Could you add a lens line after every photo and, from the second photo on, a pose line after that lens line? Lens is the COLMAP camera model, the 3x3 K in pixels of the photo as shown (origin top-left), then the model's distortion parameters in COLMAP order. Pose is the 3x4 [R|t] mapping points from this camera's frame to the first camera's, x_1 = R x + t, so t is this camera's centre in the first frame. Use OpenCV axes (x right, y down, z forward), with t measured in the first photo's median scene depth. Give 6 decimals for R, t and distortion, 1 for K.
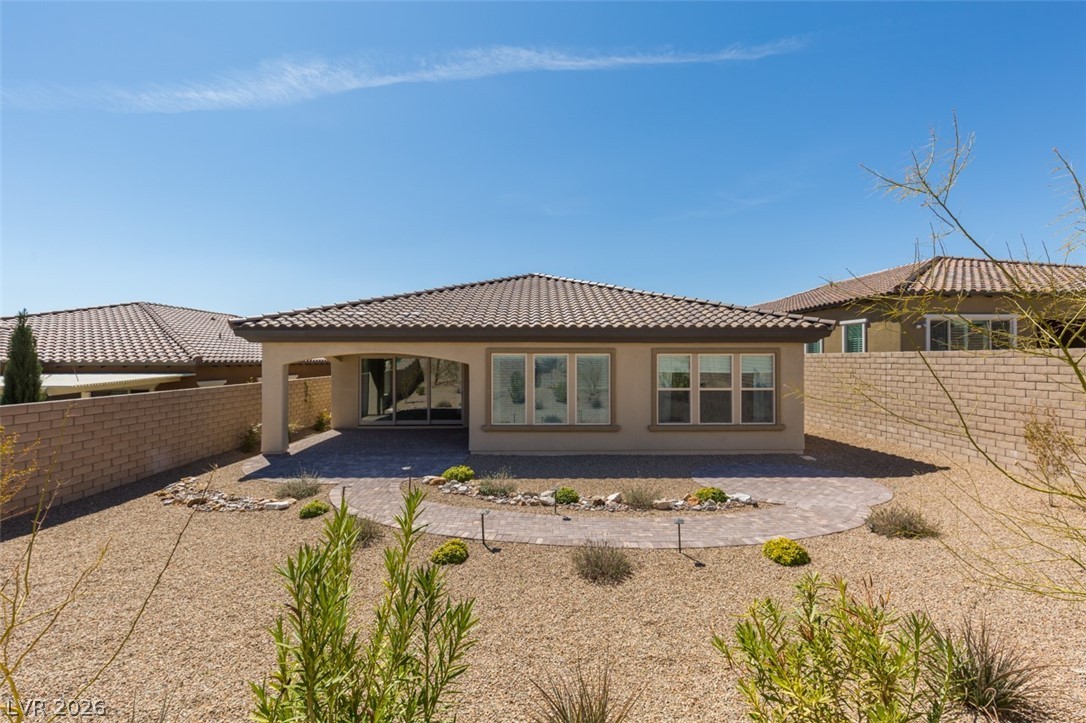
lens RADIAL K [[492.5, 0, 540.3], [0, 492.5, 357.3], [0, 0, 1]] dist [0.000828, -0.000300]
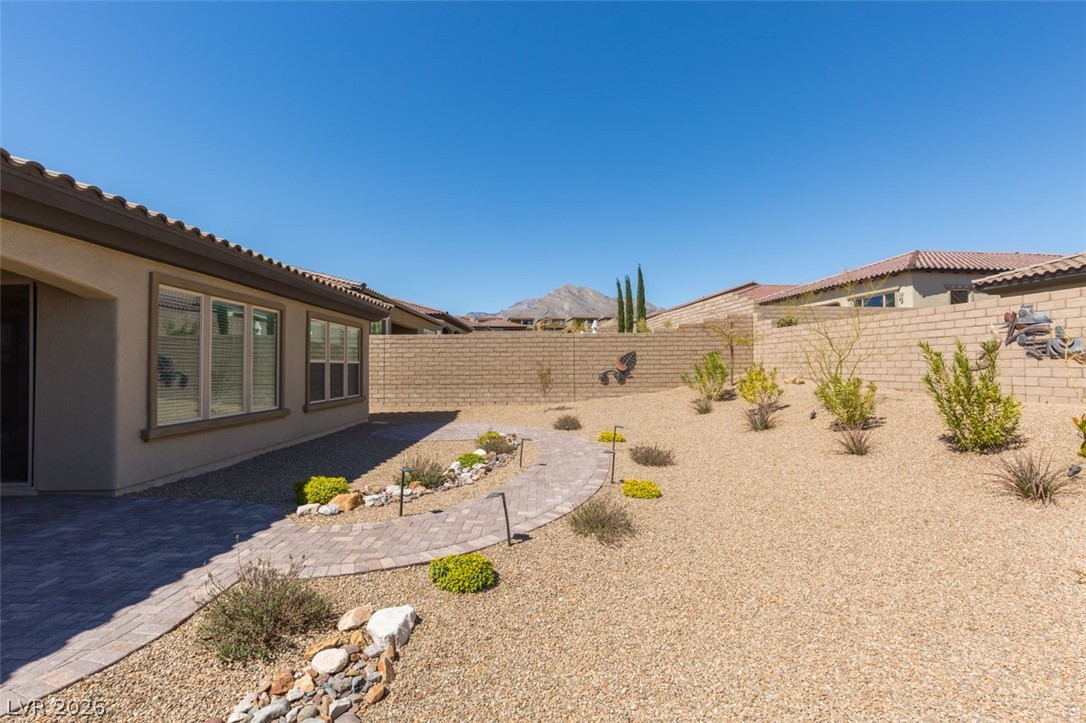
lens RADIAL K [[492.5, 0, 540.3], [0, 492.5, 357.3], [0, 0, 1]] dist [0.000828, -0.000300]
pose [[0.034002, 0.019809, 0.999225, -0.611684], [0.004324, 0.999791, -0.019967, 0.082152], [-0.999412, 0.004999, 0.033909, 0.621917]]
